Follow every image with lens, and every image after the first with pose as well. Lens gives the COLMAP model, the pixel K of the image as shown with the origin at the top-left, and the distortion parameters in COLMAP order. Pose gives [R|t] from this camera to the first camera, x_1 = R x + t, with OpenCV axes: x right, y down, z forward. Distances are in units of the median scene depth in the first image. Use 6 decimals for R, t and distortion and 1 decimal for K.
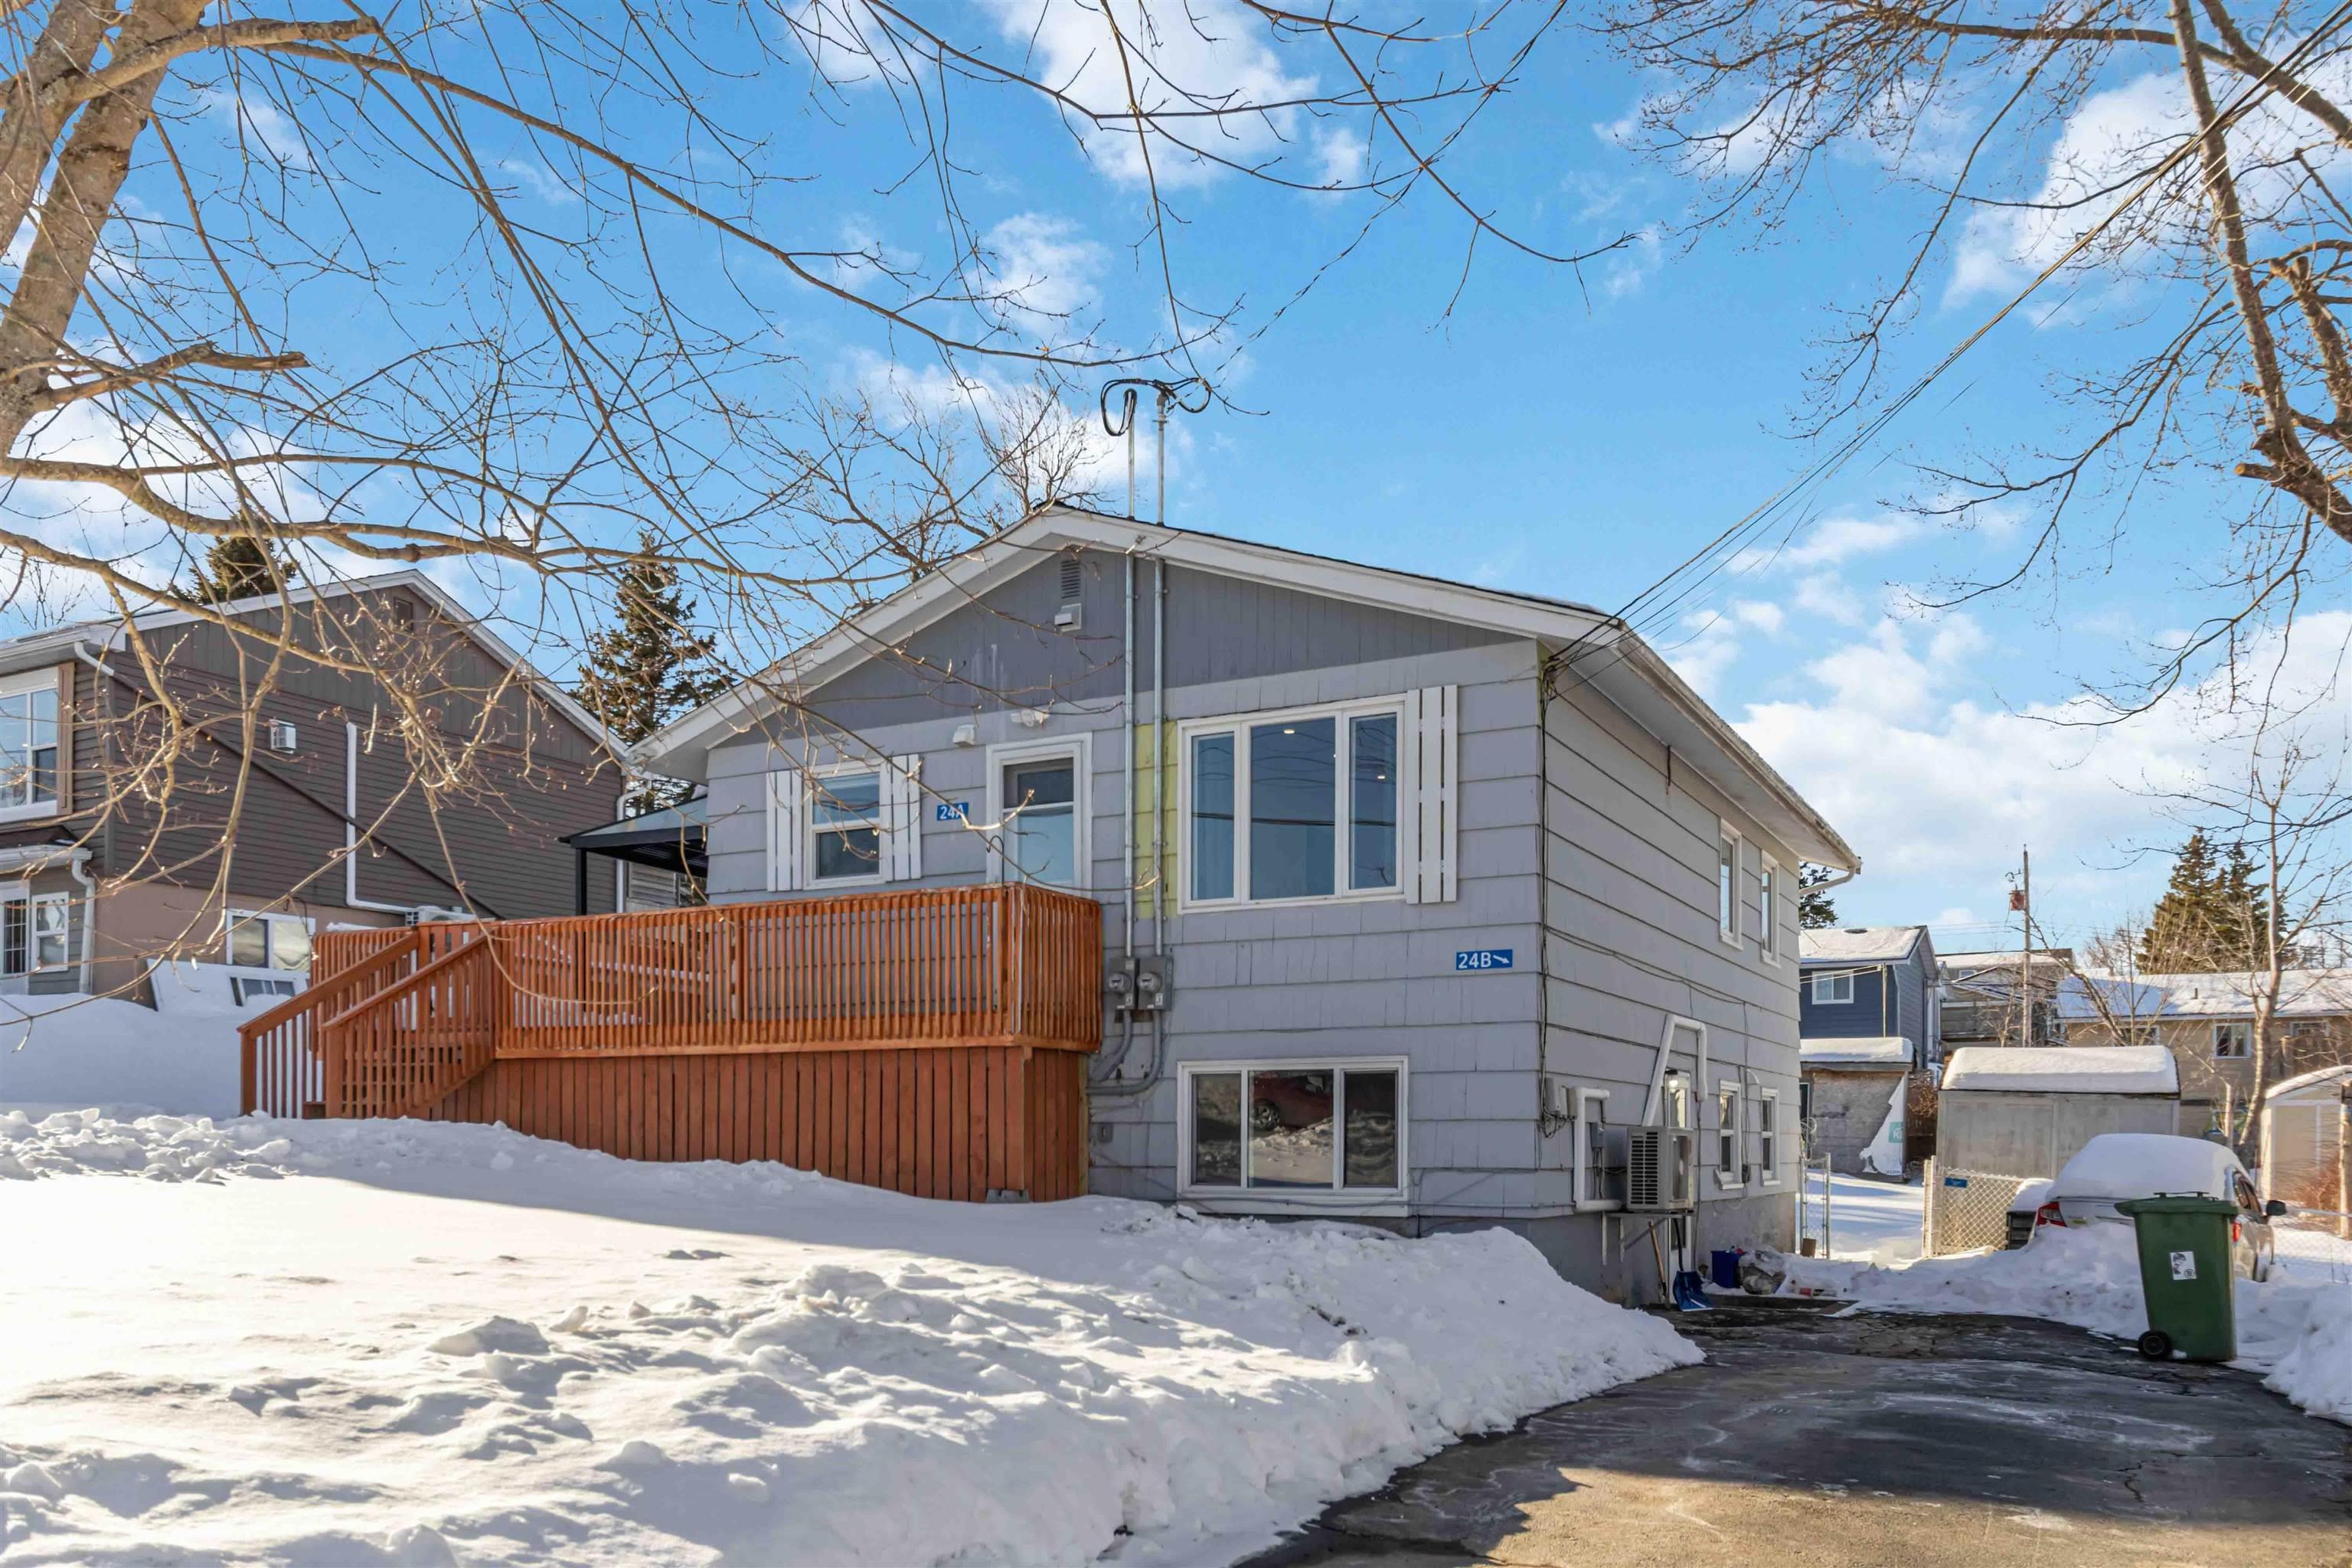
lens RADIAL K [[1891.4, 0, 1122.1], [0, 1891.4, 1003.7], [0, 0, 1]] dist [-0.000702, -0.001045]
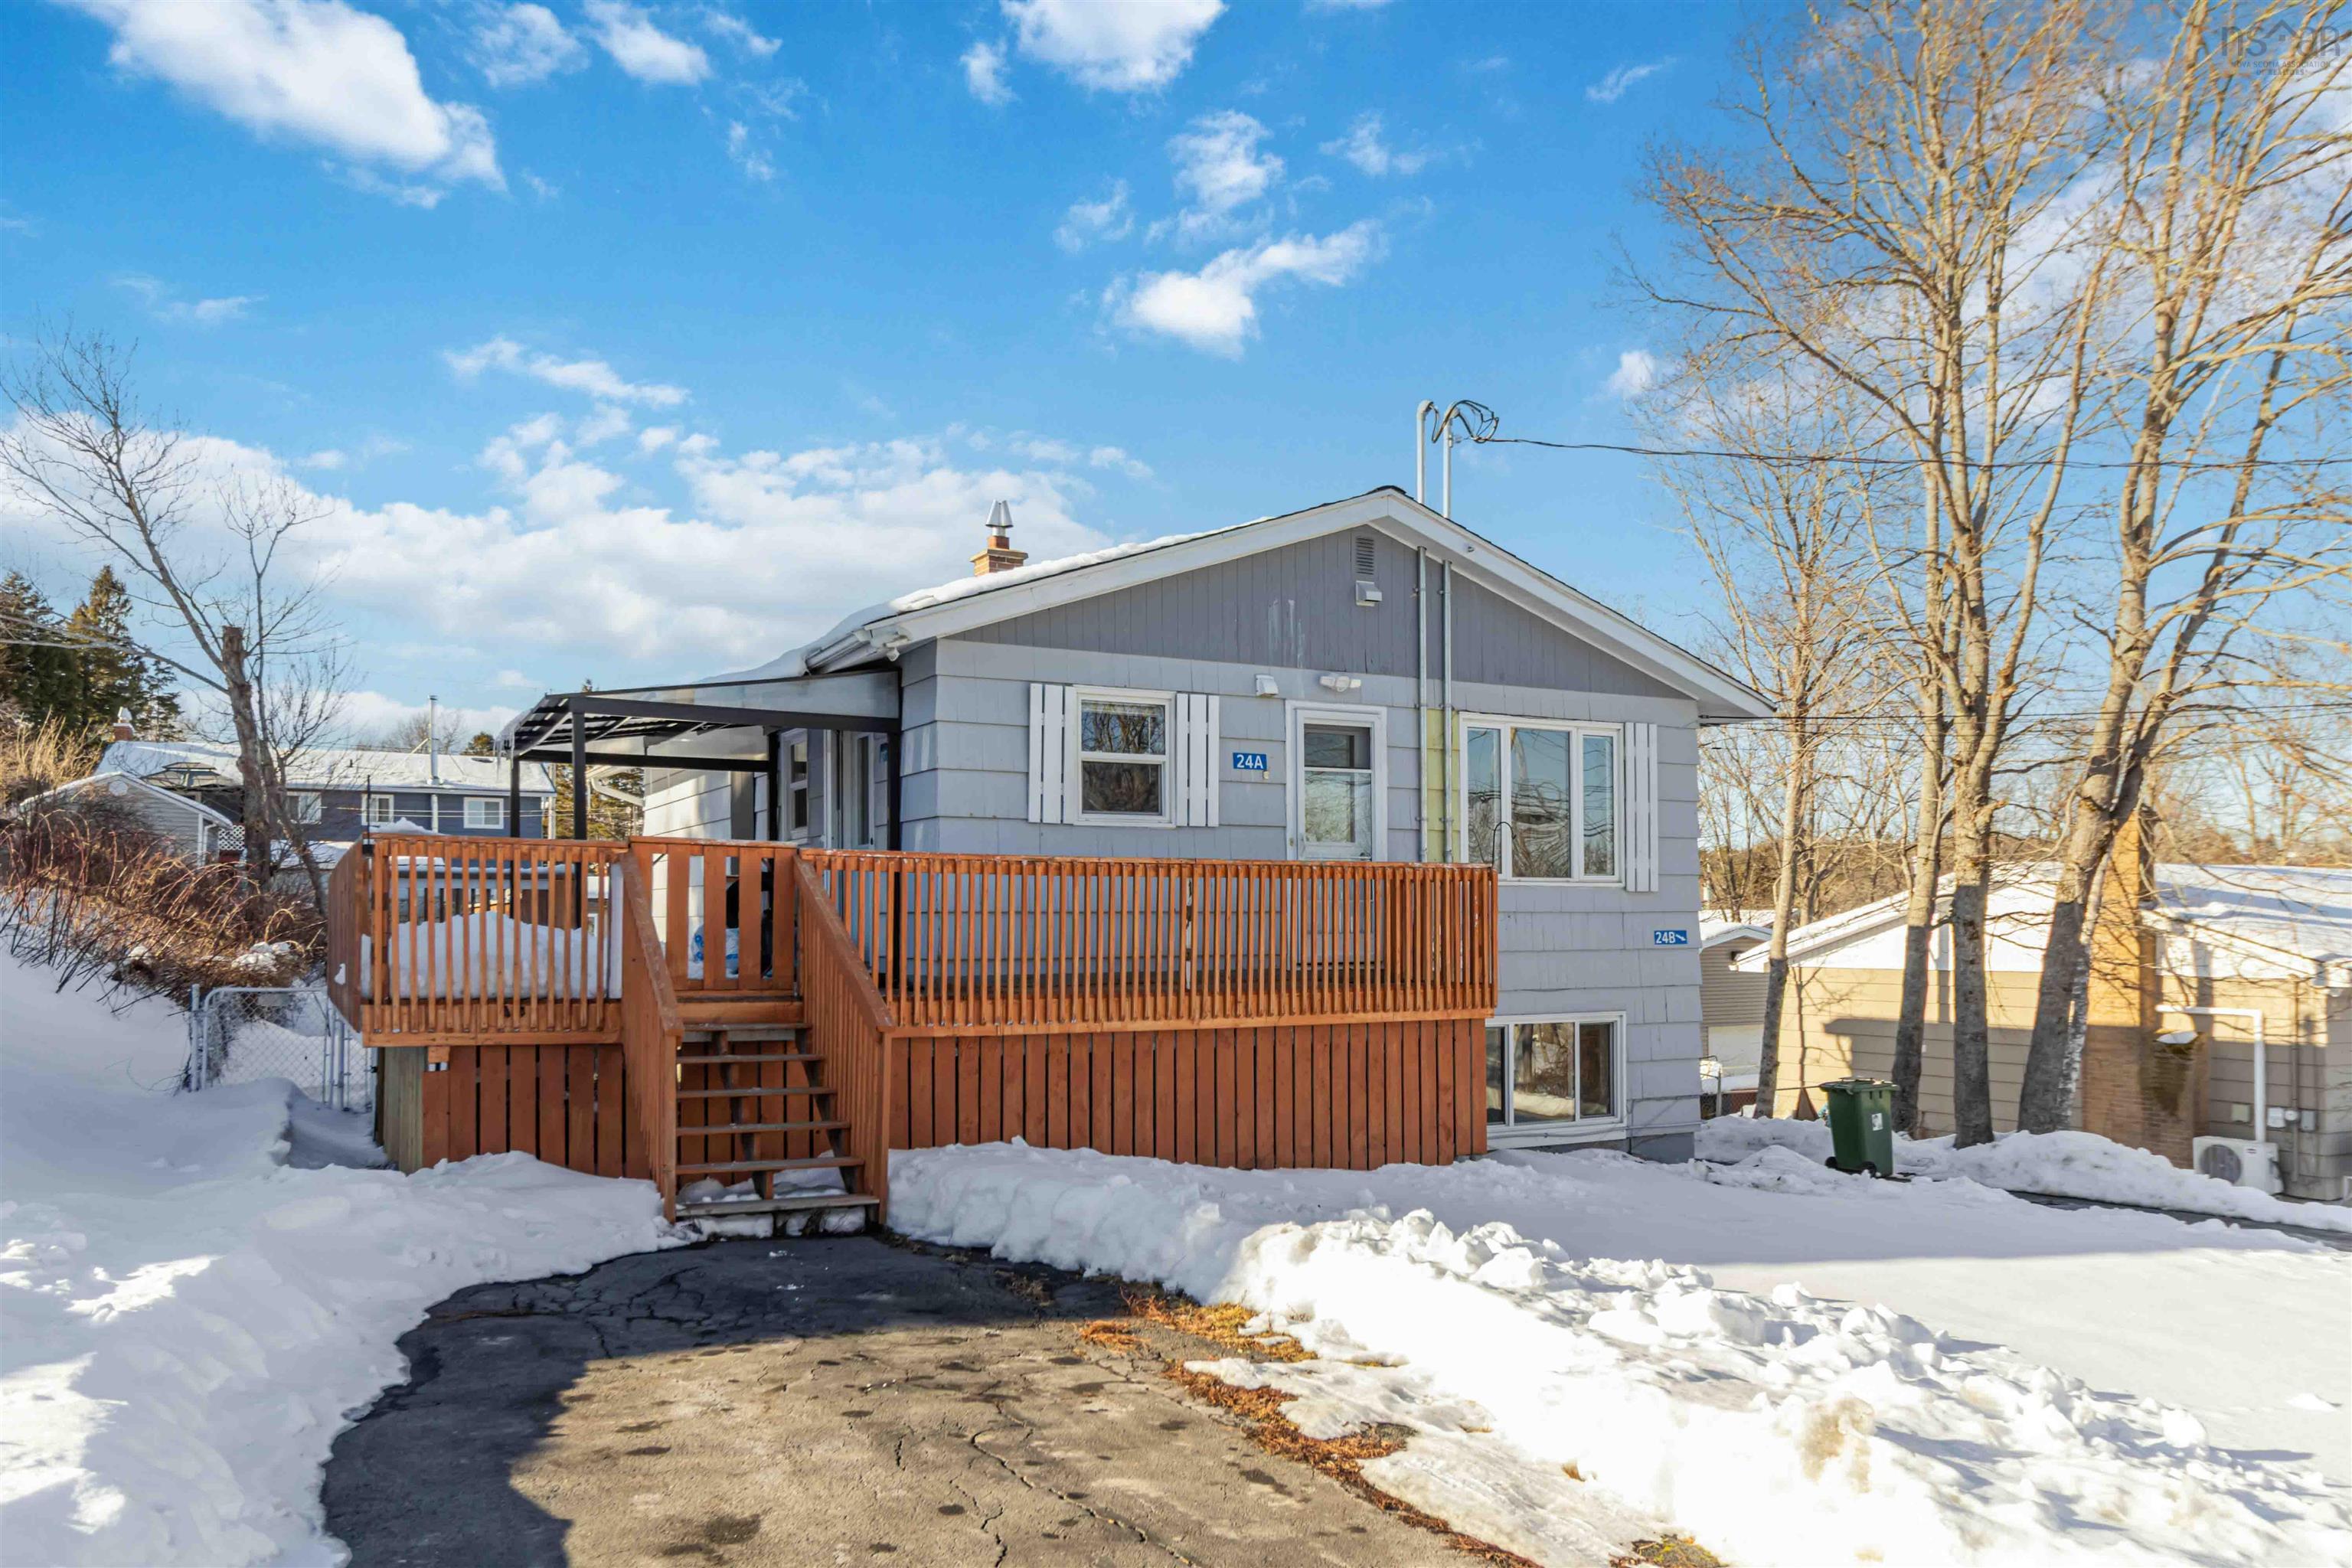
lens RADIAL K [[1662.2, 0, 1176.0], [0, 1662.2, 784.0], [0, 0, 1]] dist [0.000402, 0.000543]
pose [[0.537855, 0.064798, 0.840543, -0.869890], [-0.061978, 0.997383, -0.037229, -0.058321], [-0.840756, -0.032071, 0.540464, 0.595113]]
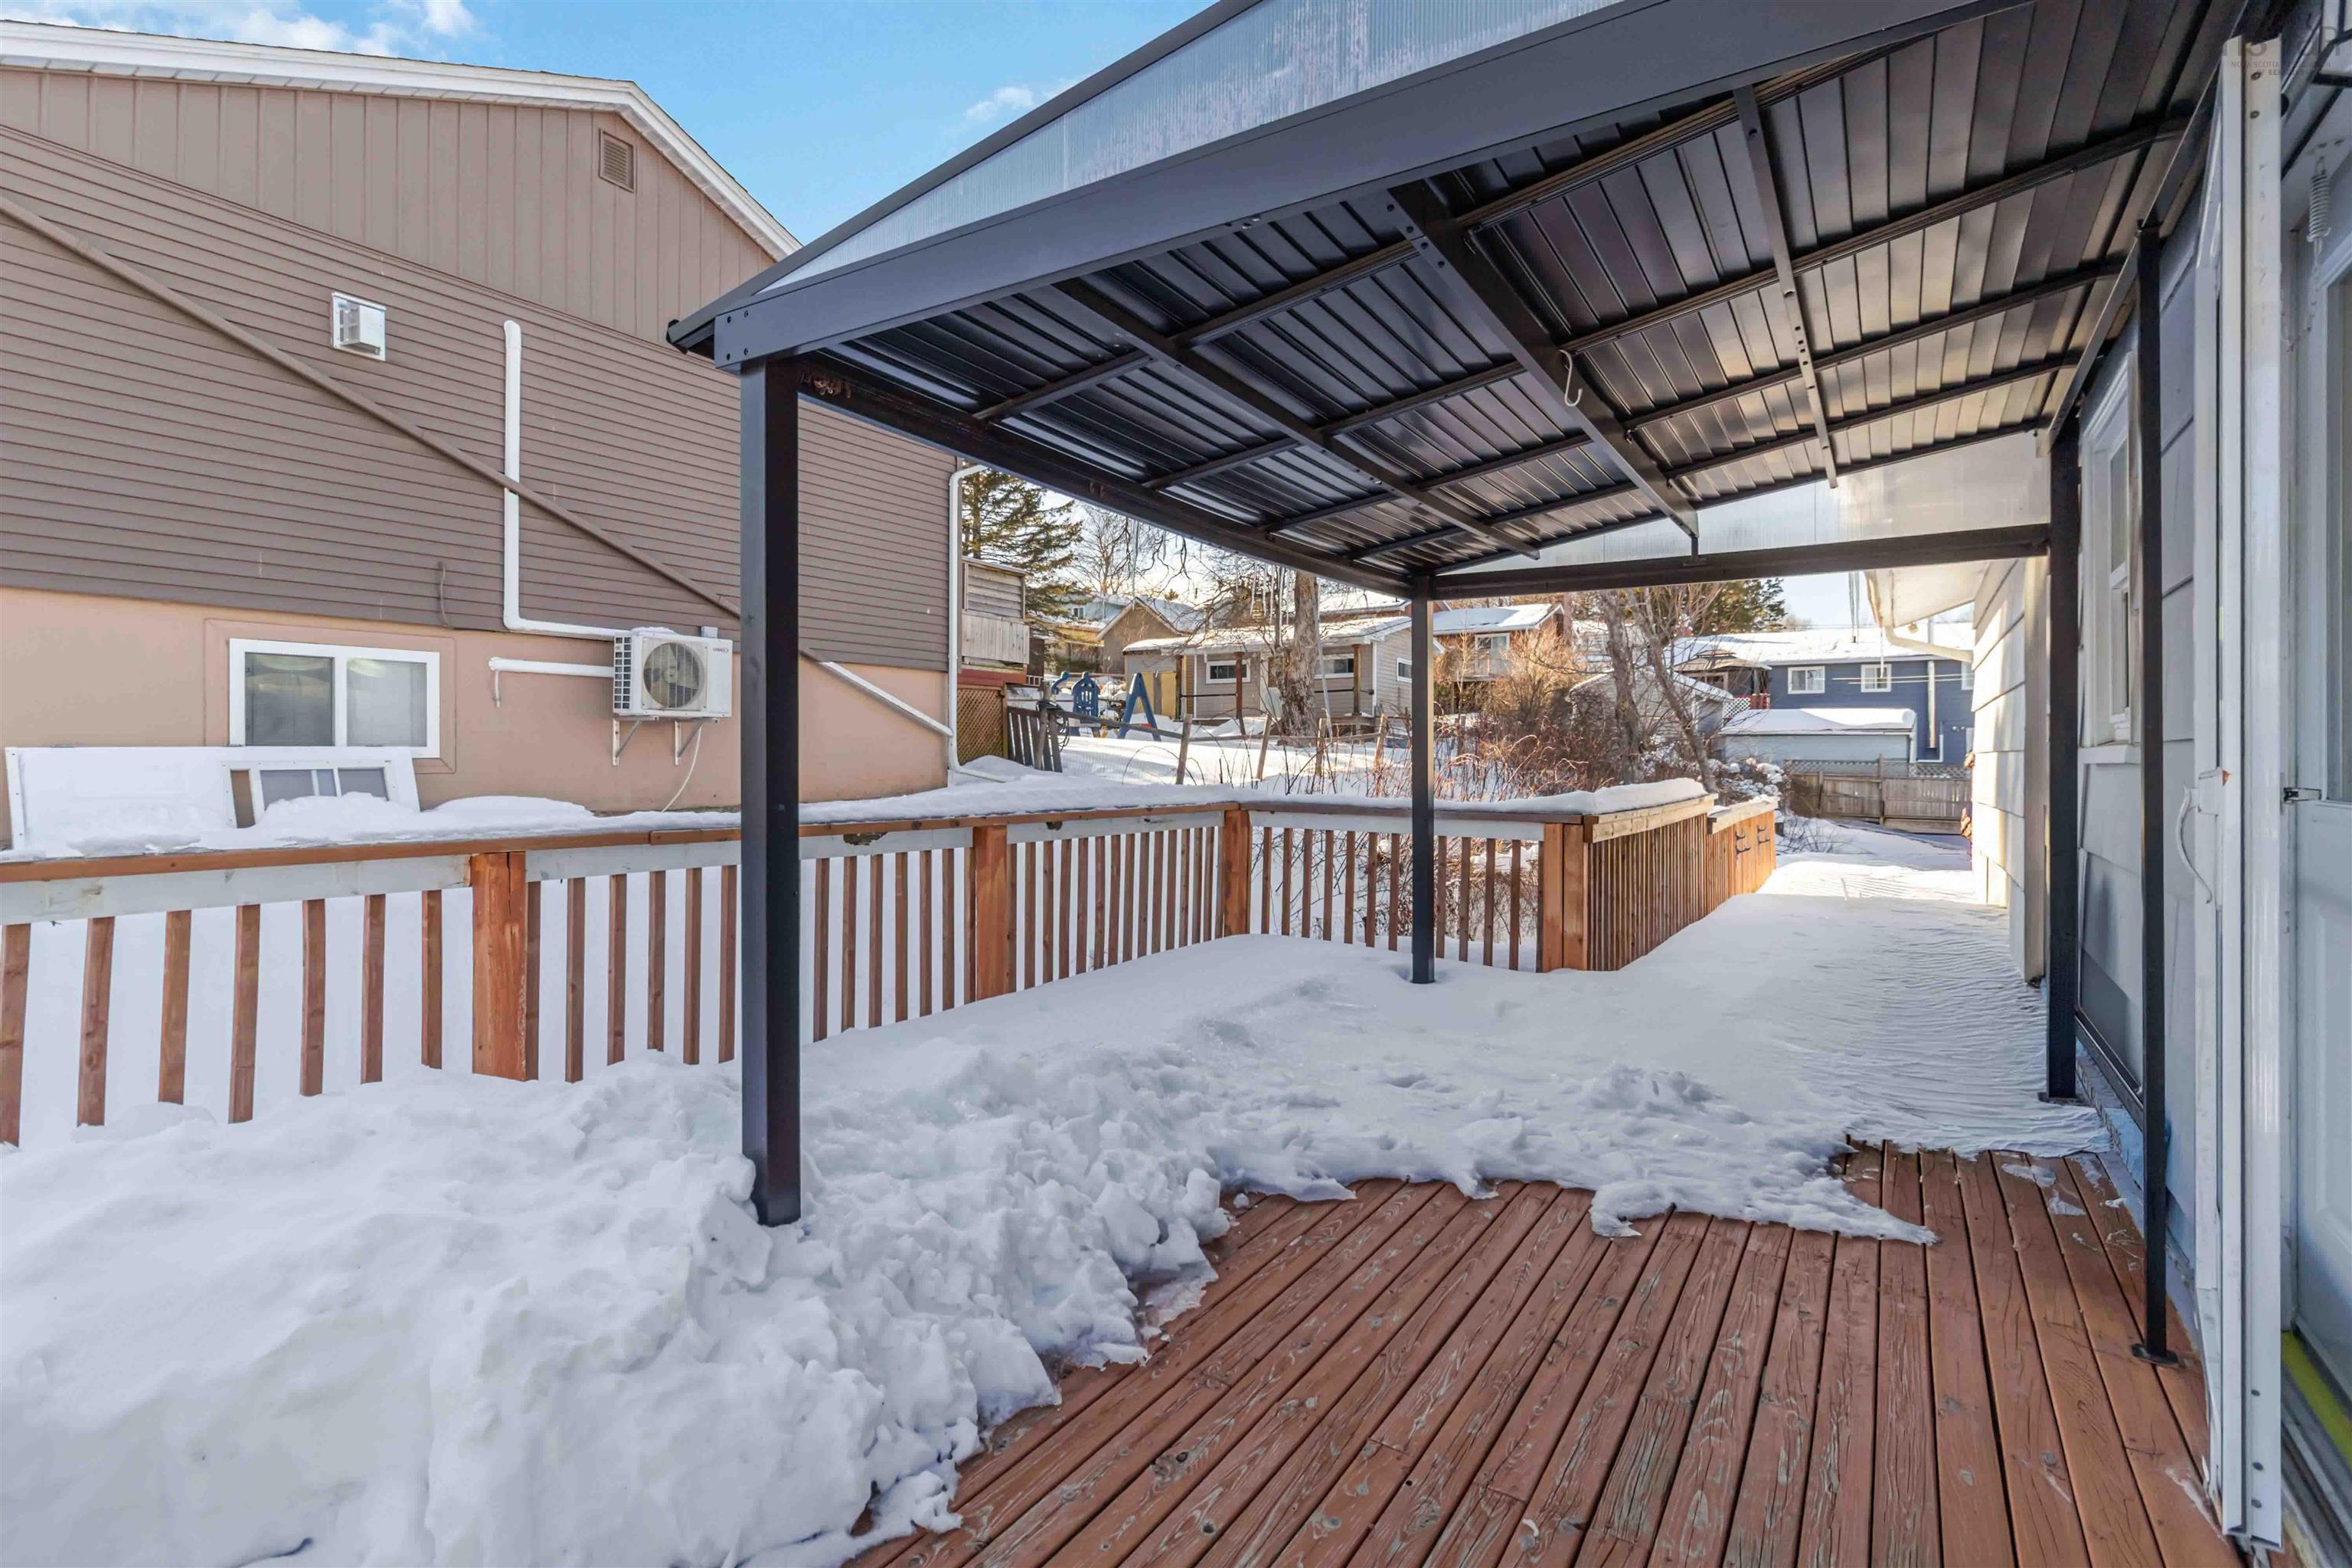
lens RADIAL K [[1135.0, 0, 1176.0], [0, 1135.0, 784.0], [0, 0, 1]] dist [-0.003094, -0.000764]
pose [[0.997532, -0.005018, -0.070029, -0.294411], [0.011833, 0.995189, 0.097255, -0.060101], [0.069205, -0.097843, 0.992793, 1.110411]]
